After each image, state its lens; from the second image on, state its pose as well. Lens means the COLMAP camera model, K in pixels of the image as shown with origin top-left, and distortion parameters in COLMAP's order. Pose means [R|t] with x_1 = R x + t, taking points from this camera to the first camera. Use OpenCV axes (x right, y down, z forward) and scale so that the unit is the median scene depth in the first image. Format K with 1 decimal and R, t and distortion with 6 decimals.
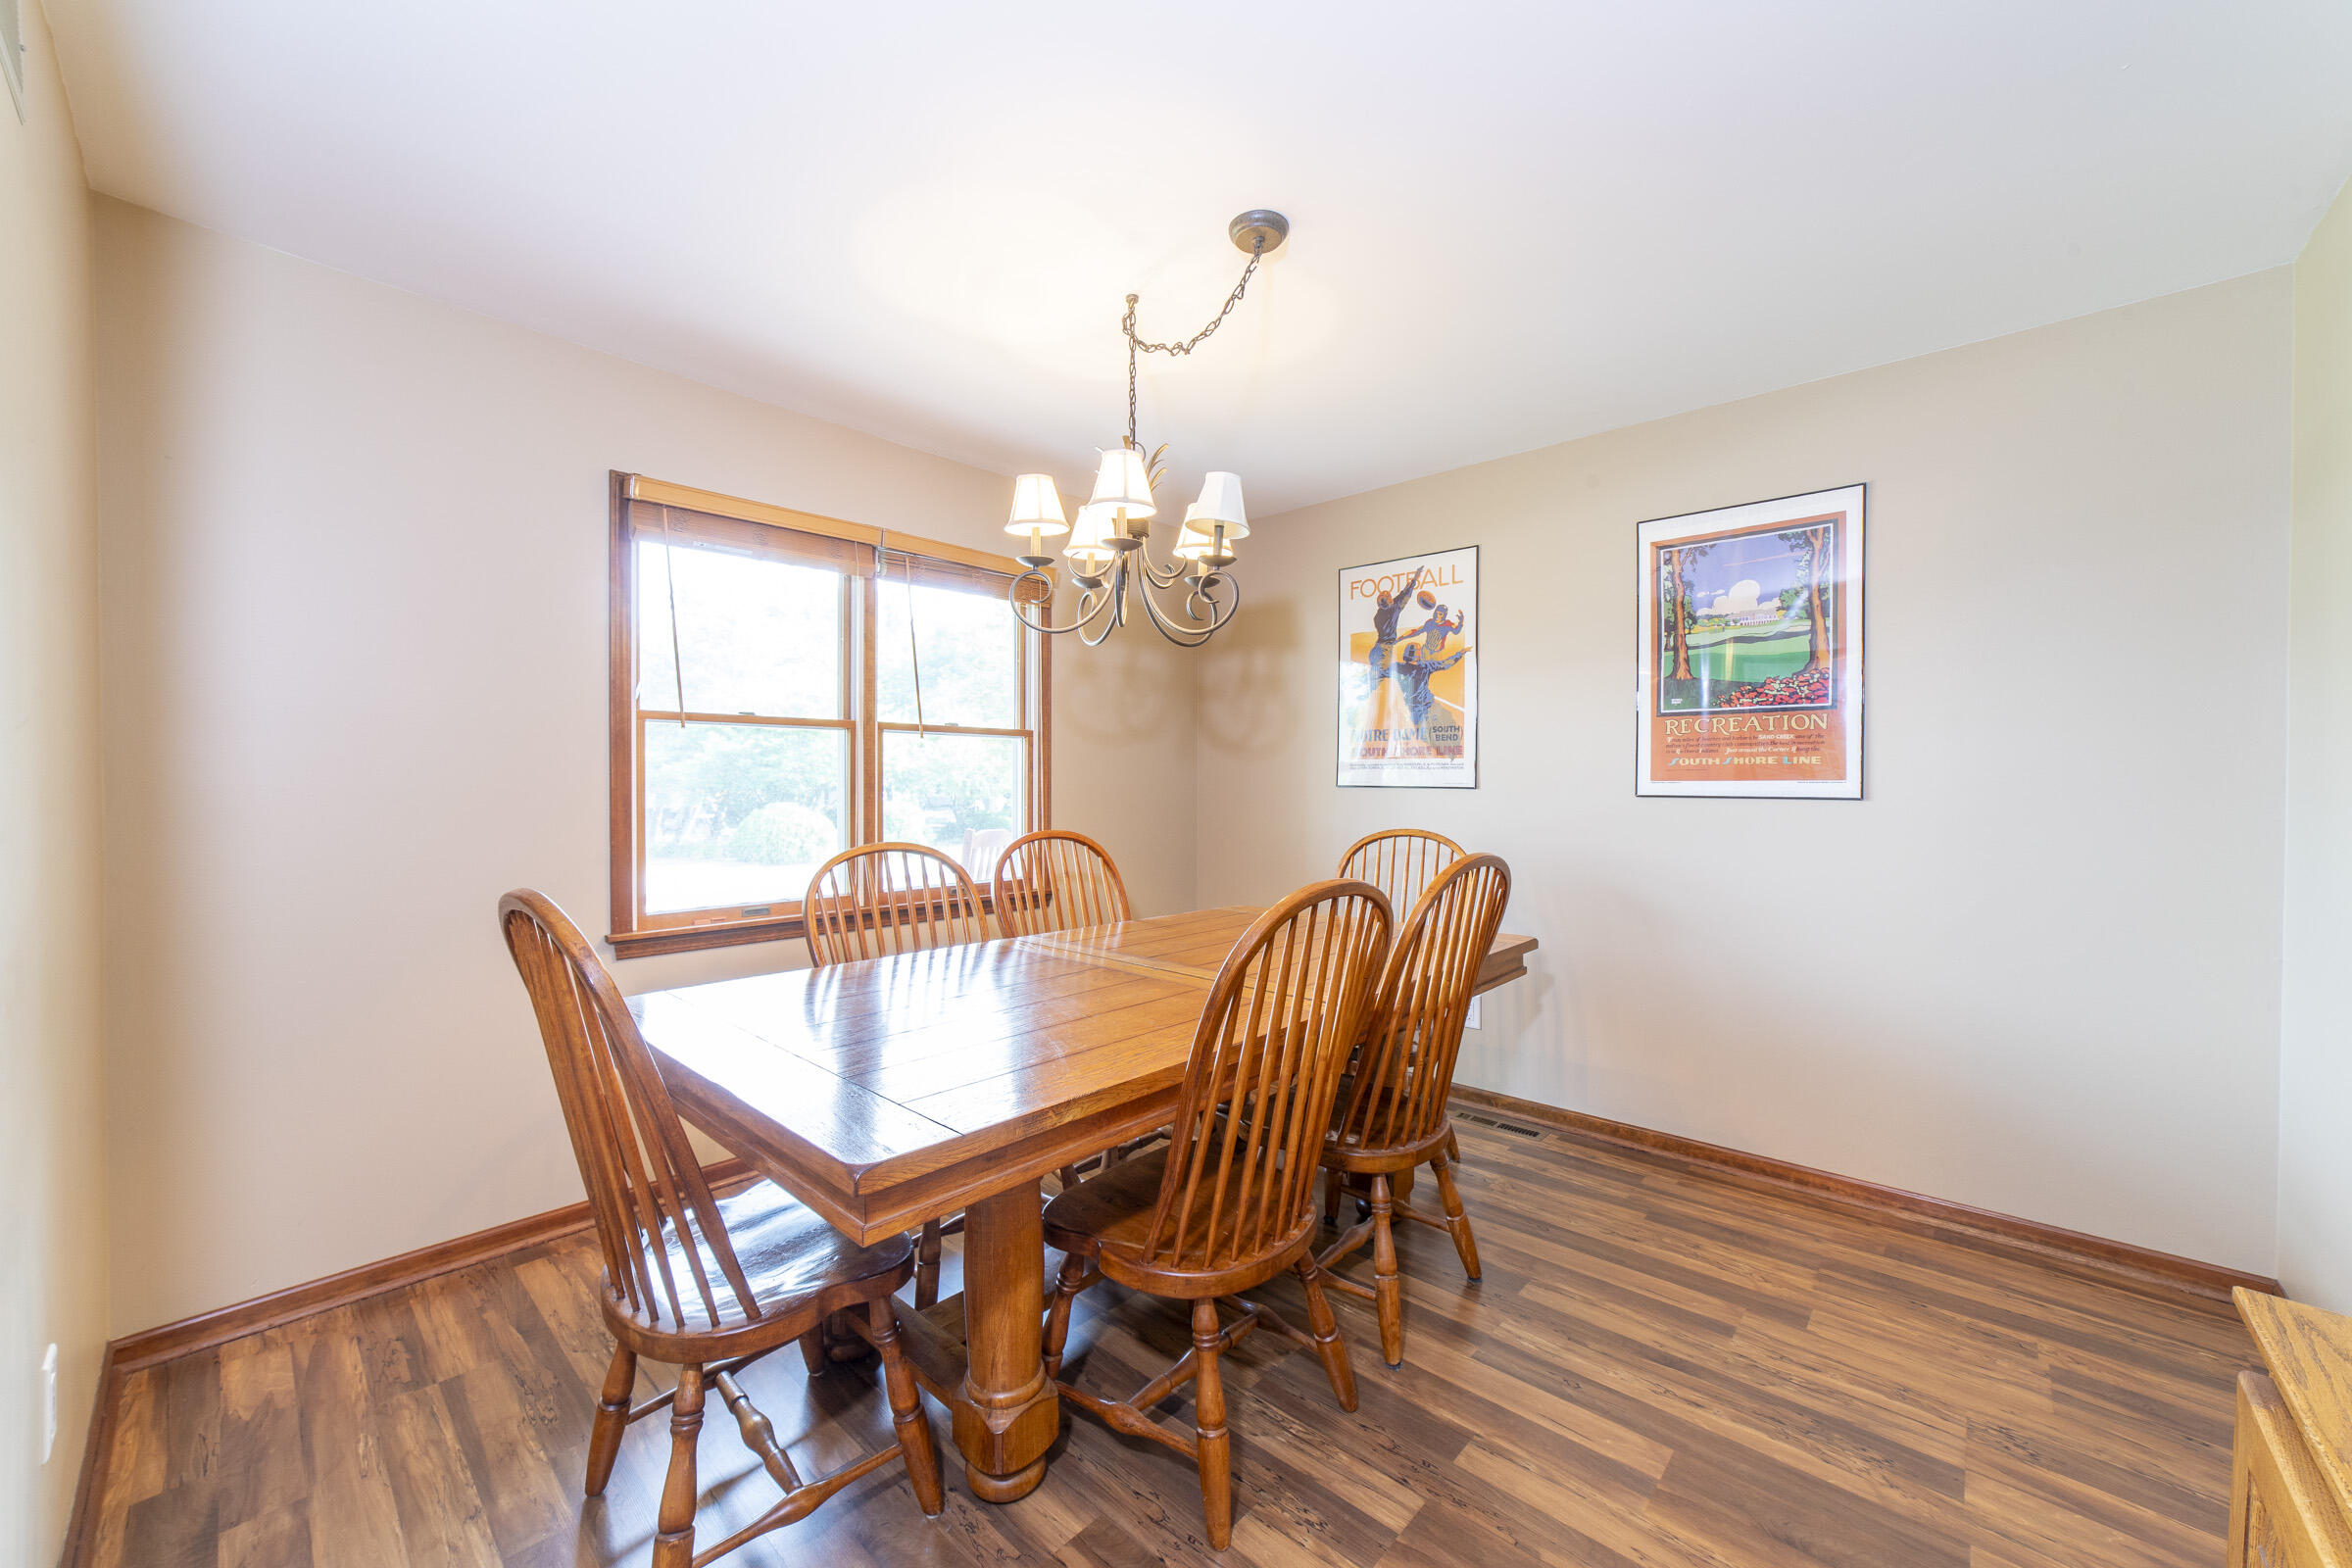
lens RADIAL K [[889.2, 0, 1170.9], [0, 889.2, 785.1], [0, 0, 1]] dist [-0.023938, 0.000060]
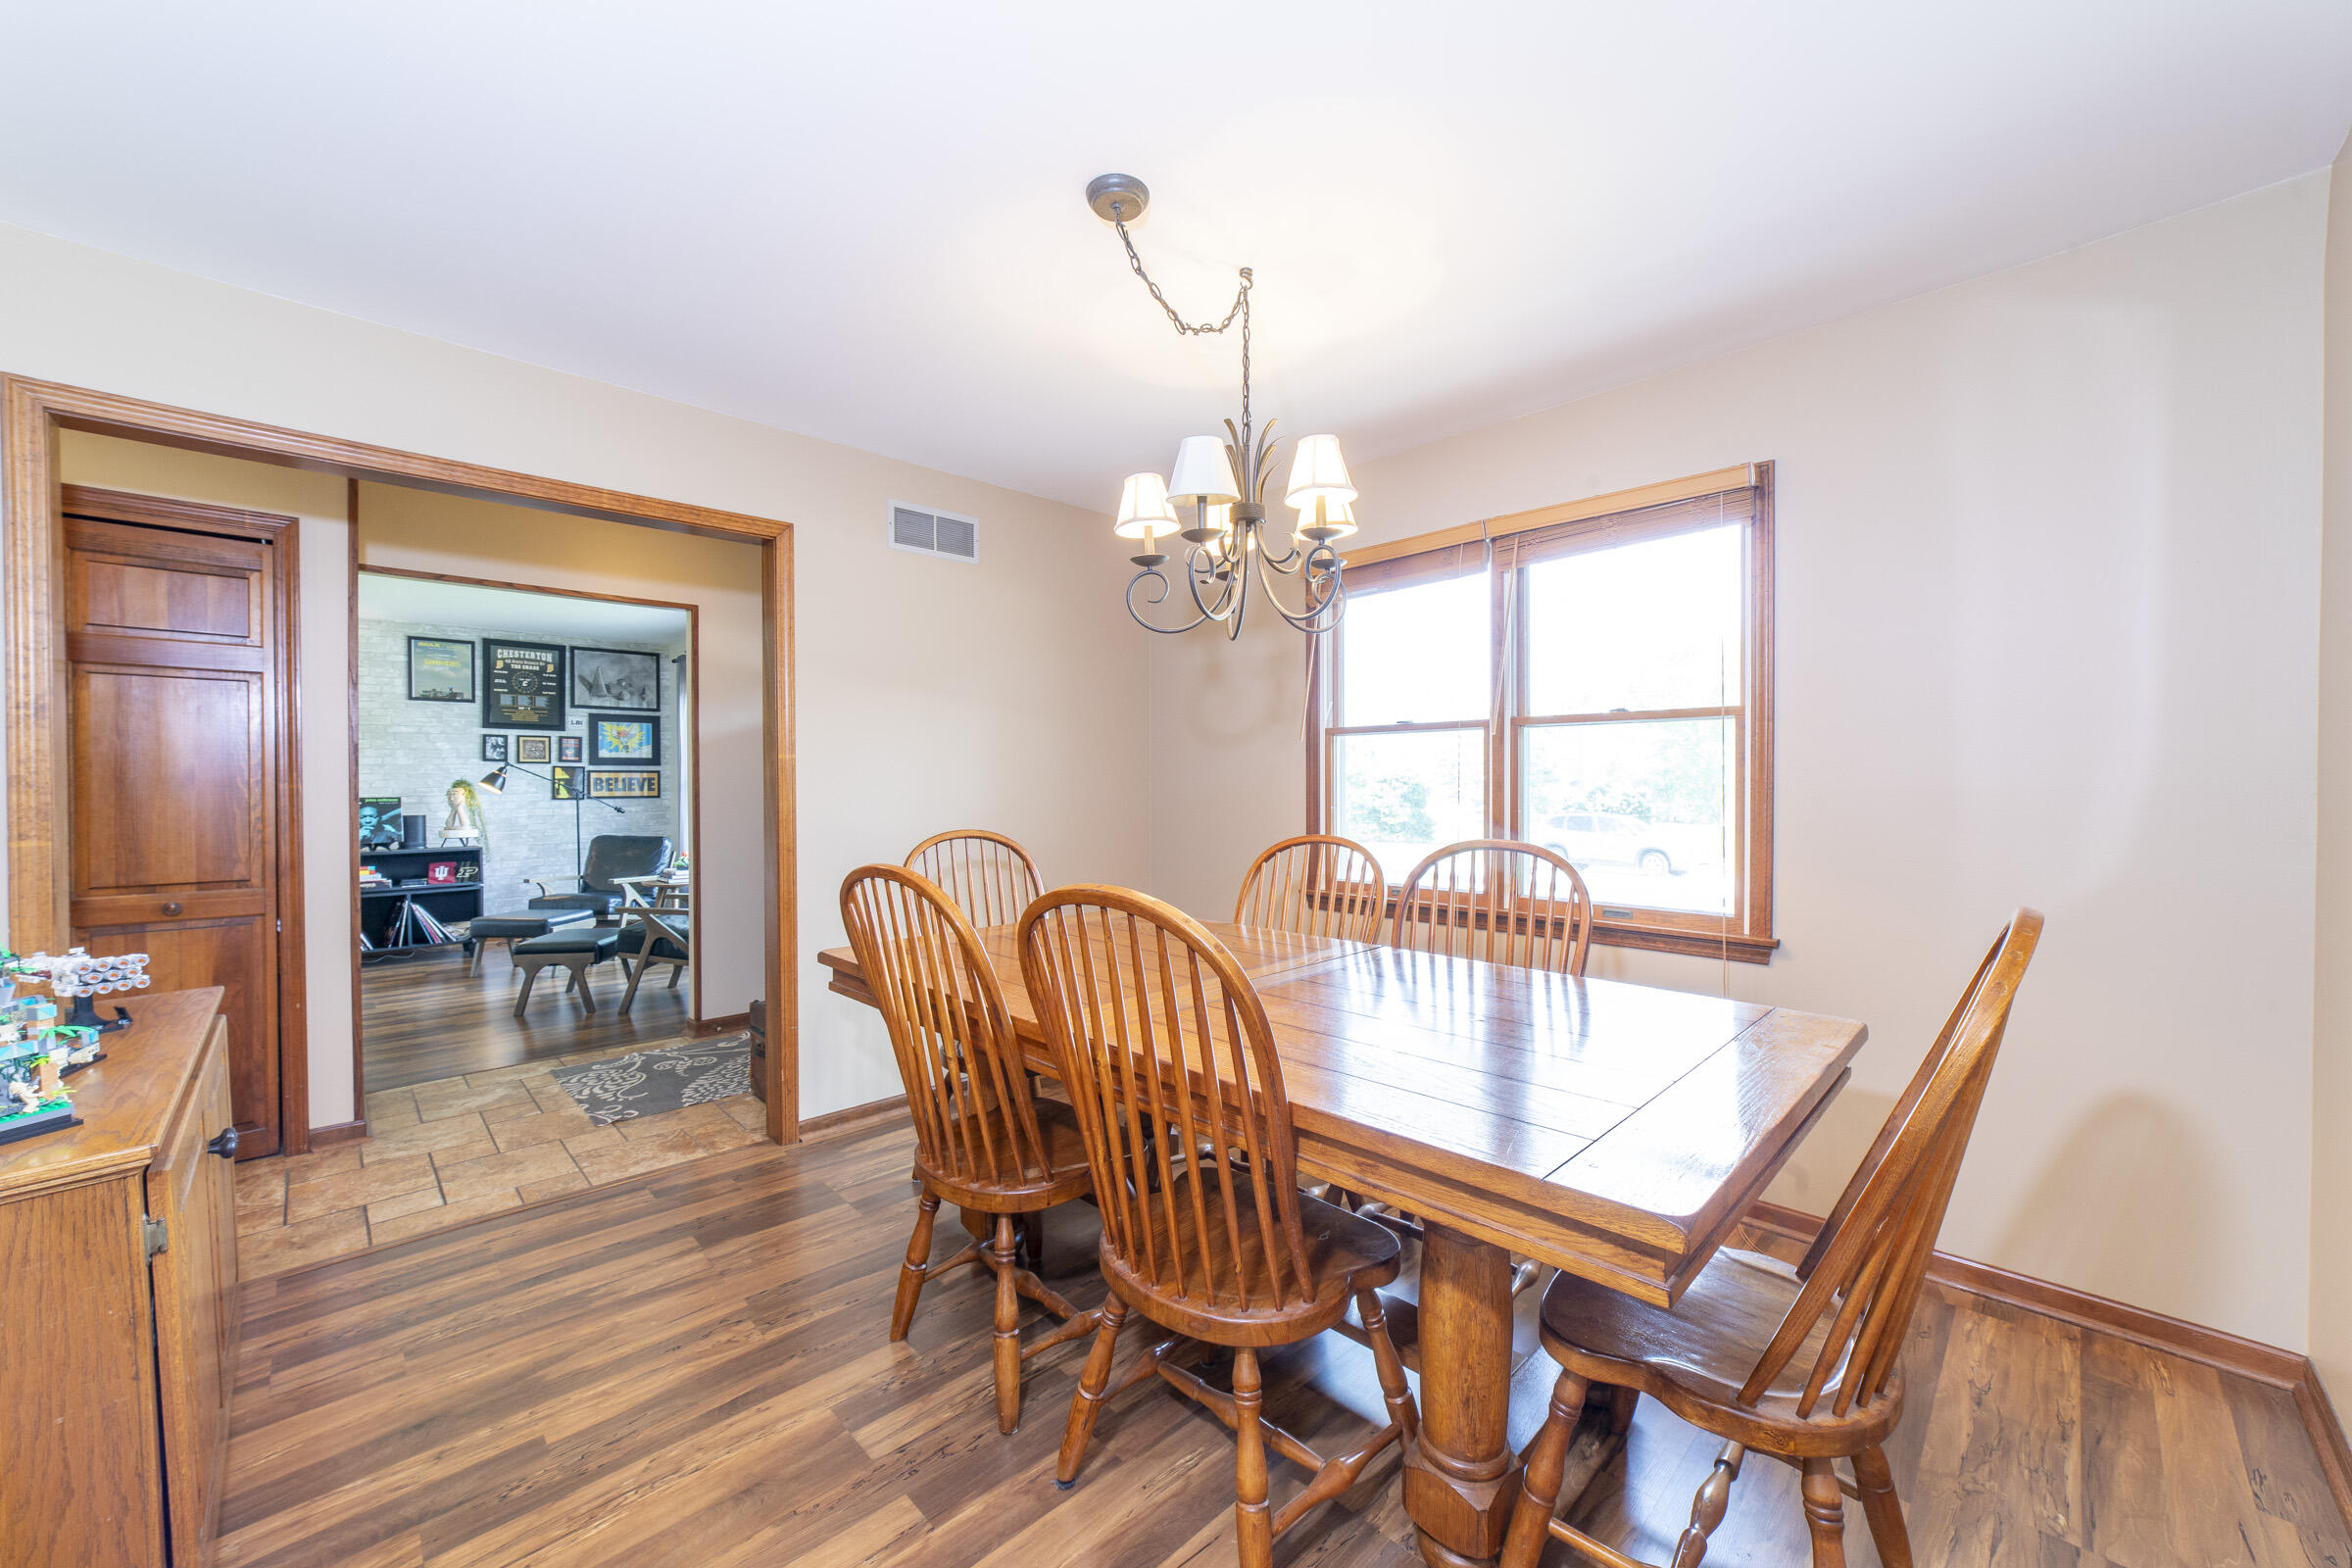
lens RADIAL K [[889.2, 0, 1170.9], [0, 889.2, 785.1], [0, 0, 1]] dist [-0.023938, 0.000060]
pose [[-0.046307, 0.002811, -0.998923, 0.689919], [0.001466, 0.999995, 0.002746, -0.002196], [0.998926, -0.001338, -0.046311, 0.729474]]
